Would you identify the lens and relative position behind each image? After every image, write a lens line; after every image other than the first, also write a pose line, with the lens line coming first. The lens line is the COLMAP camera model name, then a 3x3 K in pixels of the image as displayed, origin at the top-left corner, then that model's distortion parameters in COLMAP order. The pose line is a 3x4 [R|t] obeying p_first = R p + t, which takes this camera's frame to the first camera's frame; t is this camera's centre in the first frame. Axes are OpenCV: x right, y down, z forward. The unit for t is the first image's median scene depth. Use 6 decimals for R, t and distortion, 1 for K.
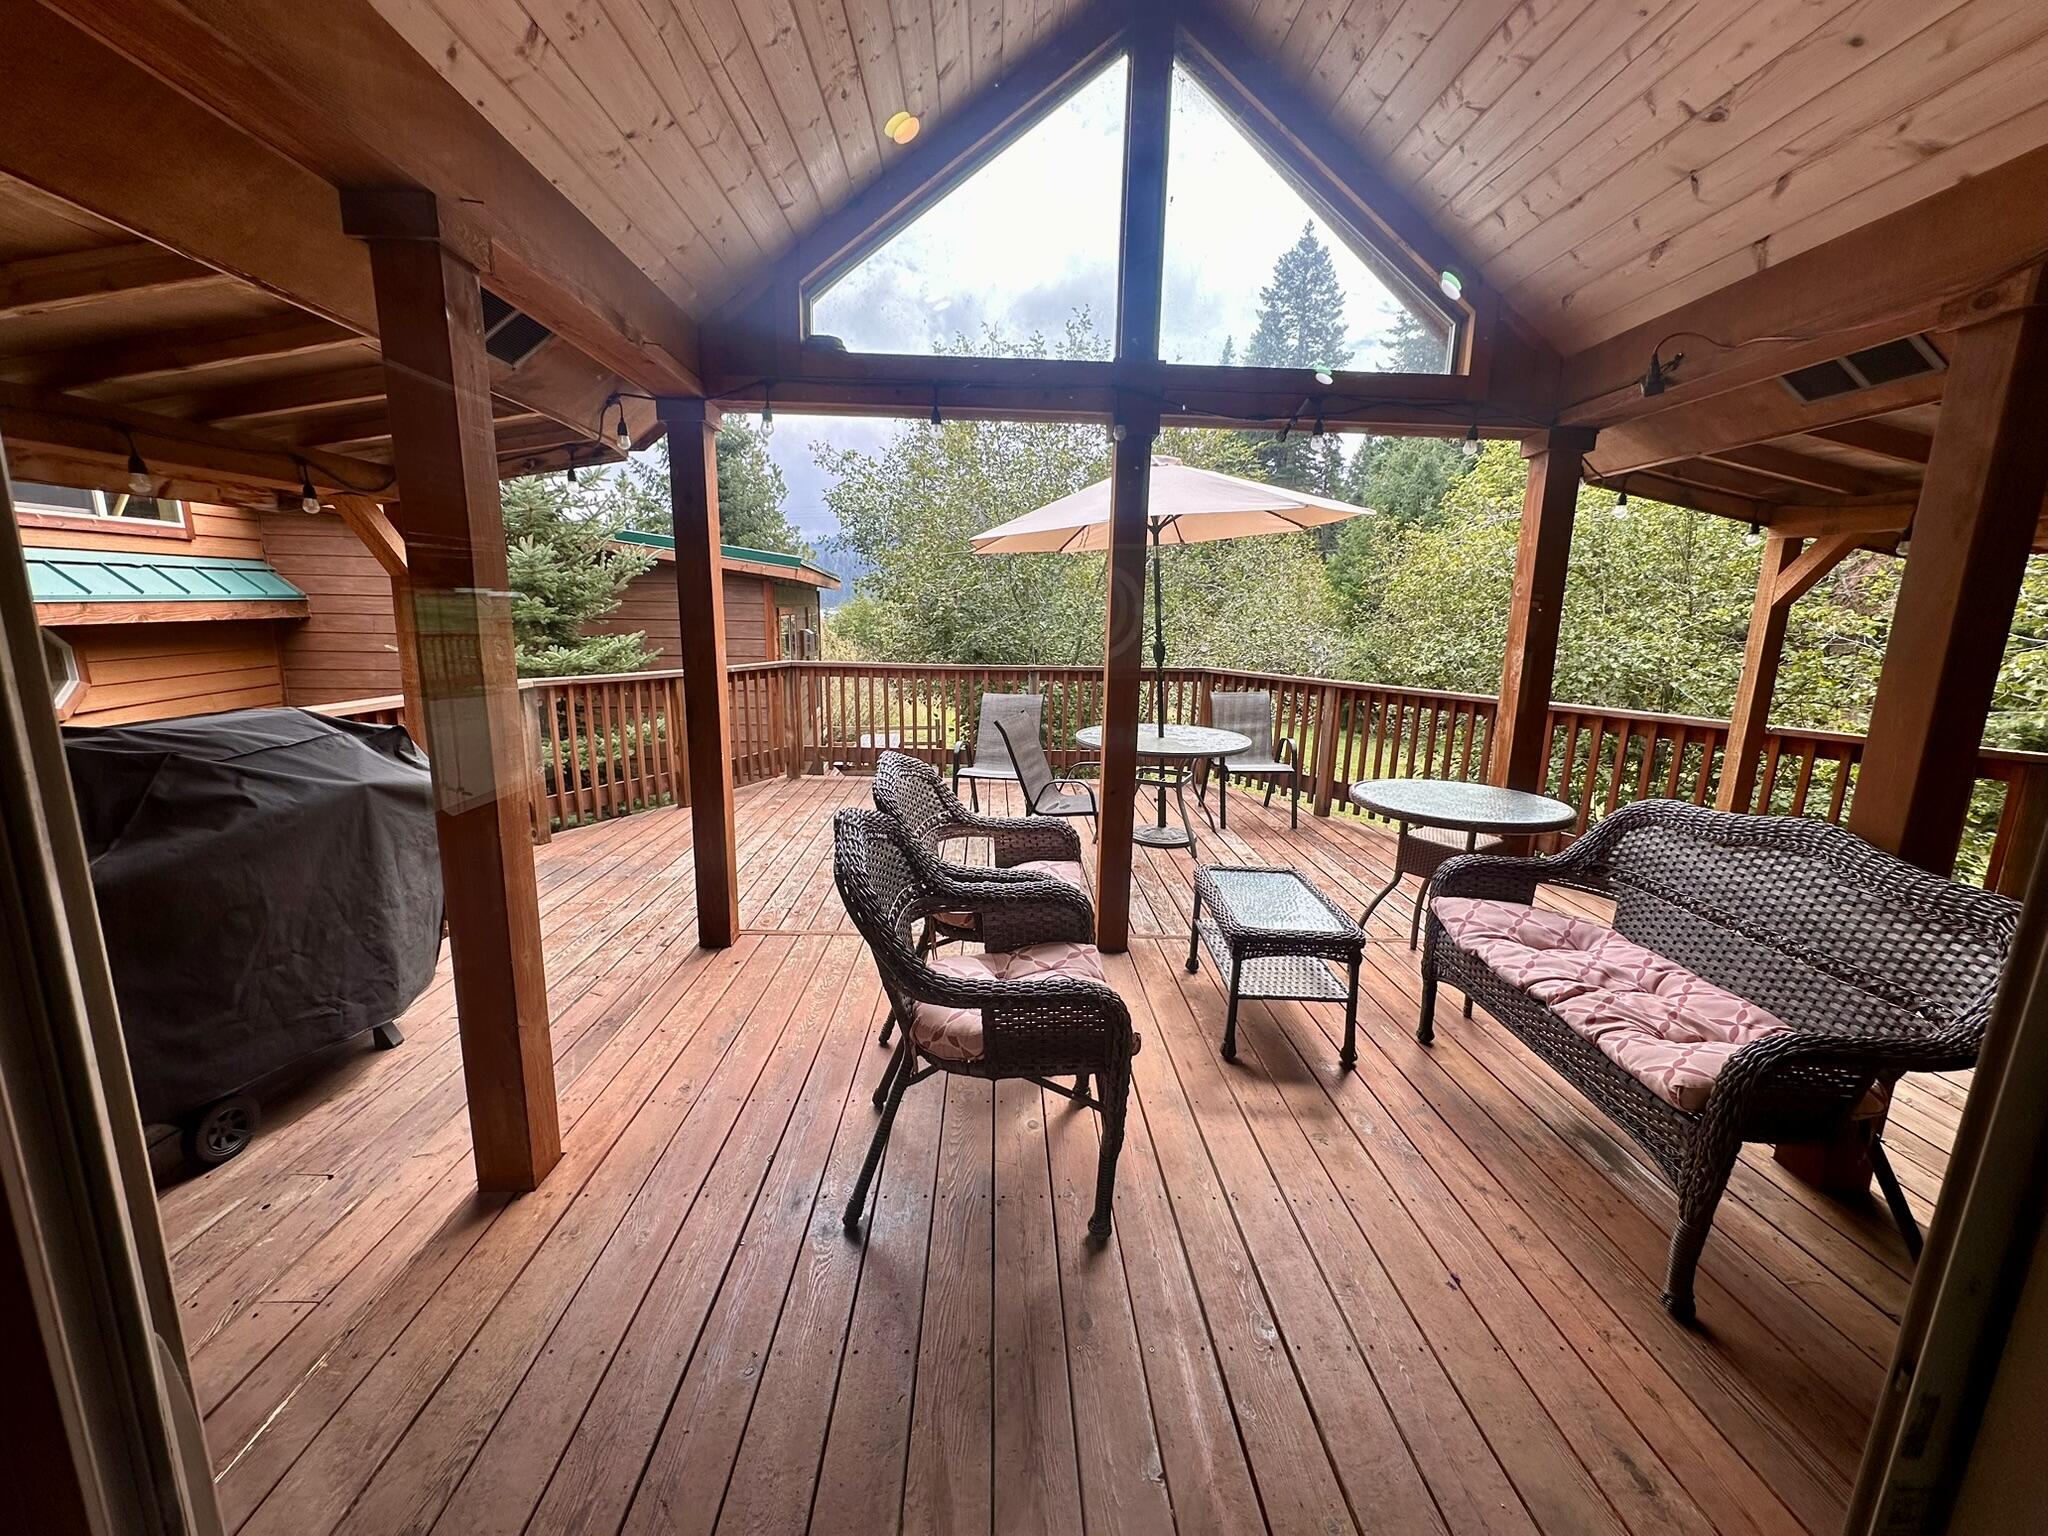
lens RADIAL K [[813.4, 0, 1021.3], [0, 813.4, 763.2], [0, 0, 1]] dist [-0.003415, 0.000806]
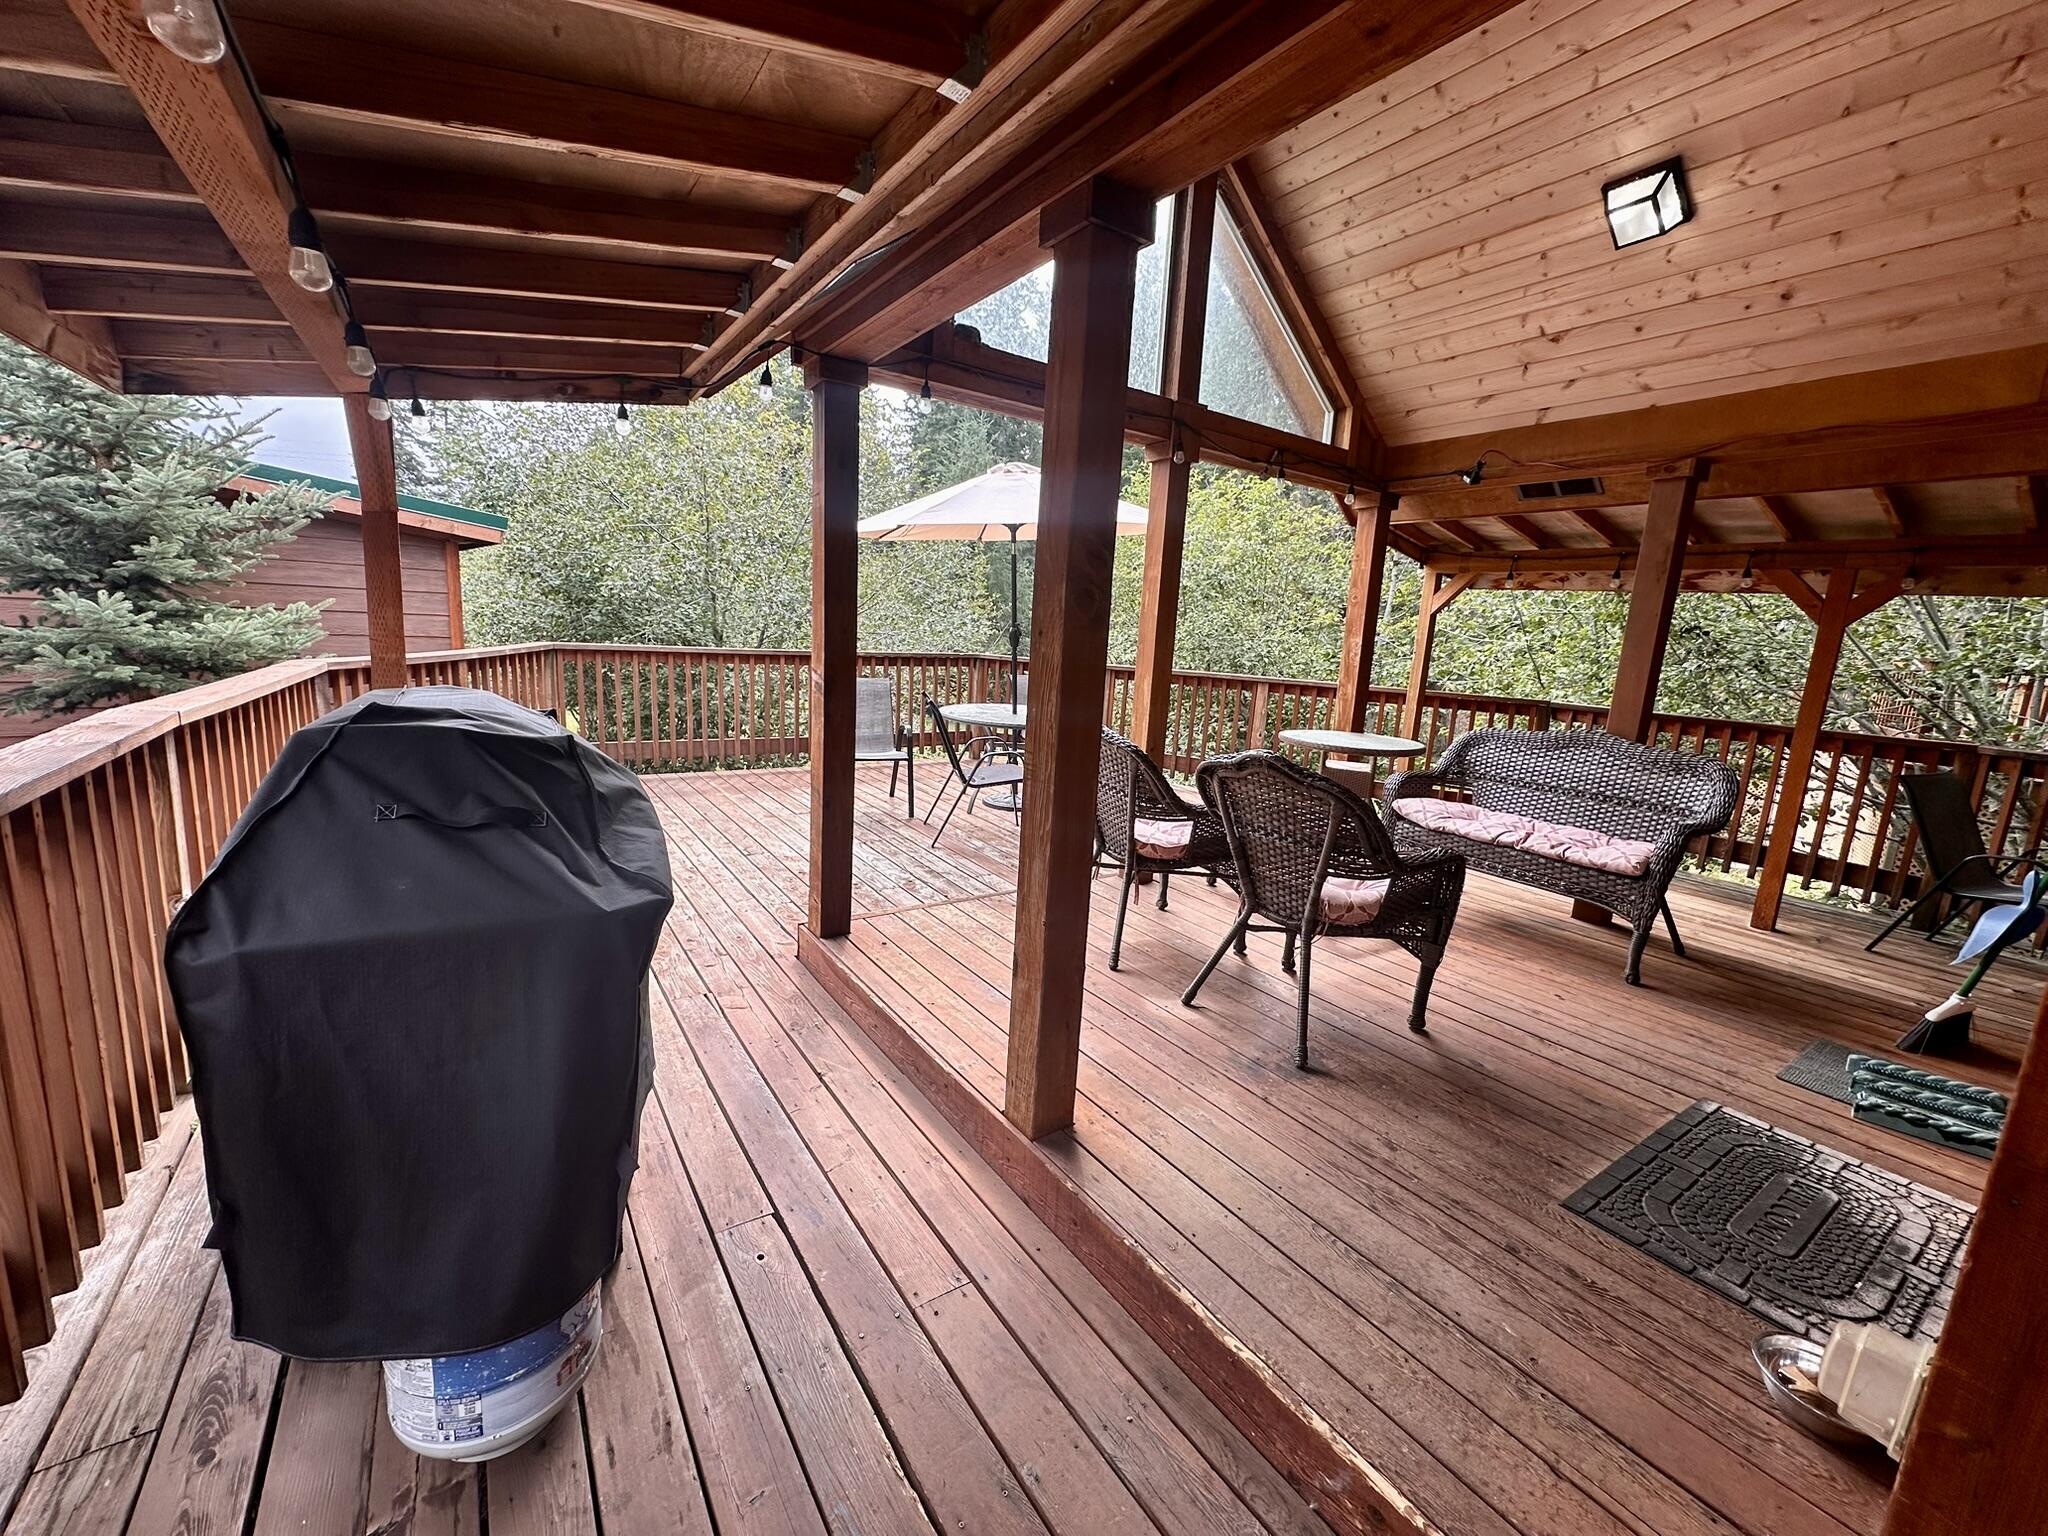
lens RADIAL K [[813.4, 0, 1029.3], [0, 813.4, 760.4], [0, 0, 1]] dist [-0.003415, 0.000806]
pose [[0.841673, -0.064126, 0.536167, -0.899316], [0.061173, 0.997855, 0.023317, 0.014996], [-0.536512, 0.013174, 0.843790, 0.093951]]
